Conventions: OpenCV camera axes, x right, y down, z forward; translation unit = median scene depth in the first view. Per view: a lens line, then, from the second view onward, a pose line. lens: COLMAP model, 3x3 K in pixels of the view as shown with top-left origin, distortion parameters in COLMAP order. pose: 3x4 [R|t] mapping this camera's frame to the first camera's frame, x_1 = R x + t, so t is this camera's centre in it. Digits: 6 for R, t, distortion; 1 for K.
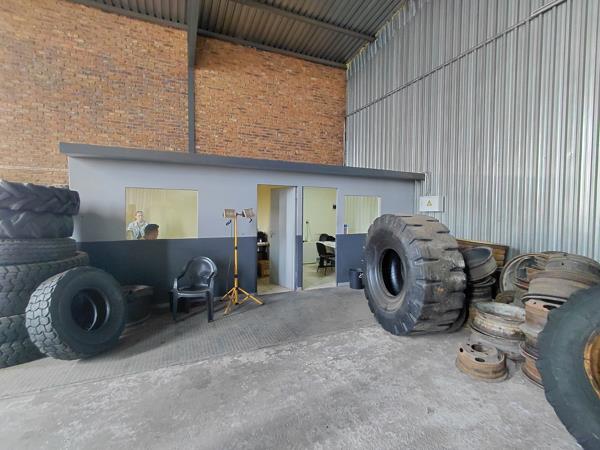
lens RADIAL K [[278.2, 0, 298.9], [0, 278.2, 222.7], [0, 0, 1]] dist [-0.007492, 0.003170]
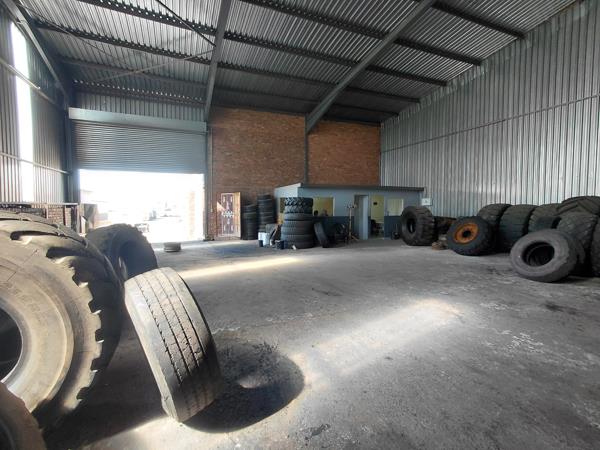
lens RADIAL K [[278.2, 0, 300.7], [0, 278.2, 223.3], [0, 0, 1]] dist [-0.007492, 0.003170]
pose [[0.999891, -0.009485, -0.011285, -0.468036], [0.009625, 0.999877, 0.012366, 0.061392], [0.011166, -0.012473, 0.999860, -1.137951]]
